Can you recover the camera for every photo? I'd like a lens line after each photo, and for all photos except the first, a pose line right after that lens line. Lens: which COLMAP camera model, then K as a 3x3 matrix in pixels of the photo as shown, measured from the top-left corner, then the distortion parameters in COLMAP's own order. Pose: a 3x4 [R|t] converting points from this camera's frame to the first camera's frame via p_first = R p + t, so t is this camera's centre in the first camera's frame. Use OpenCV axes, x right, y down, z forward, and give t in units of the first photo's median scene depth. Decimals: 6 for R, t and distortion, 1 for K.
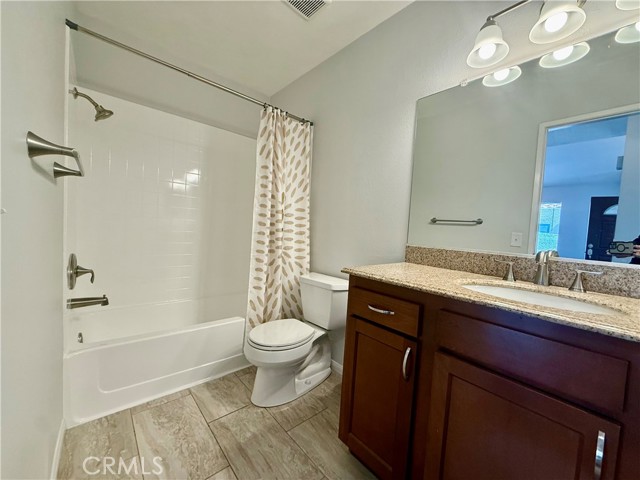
lens RADIAL K [[256.8, 0, 318.9], [0, 256.8, 238.5], [0, 0, 1]] dist [-0.003359, 0.000277]
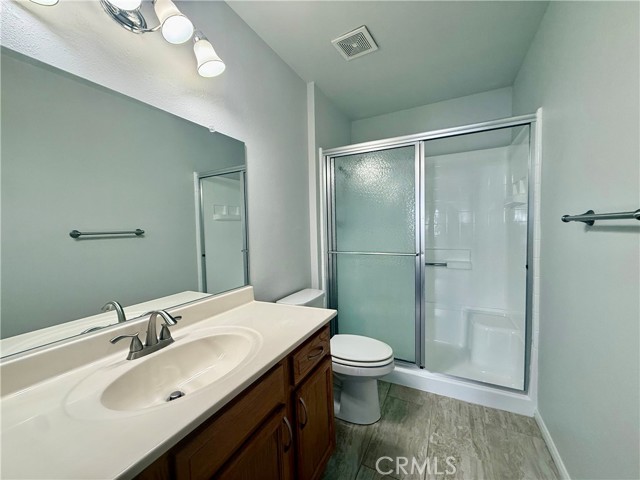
lens RADIAL K [[256.8, 0, 318.6], [0, 256.8, 241.2], [0, 0, 1]] dist [-0.003359, 0.000277]
pose [[-0.370005, -0.080005, 0.925579, -1.075842], [0.061221, 0.992020, 0.110221, -0.253128], [-0.927011, 0.097447, -0.362154, 1.988940]]
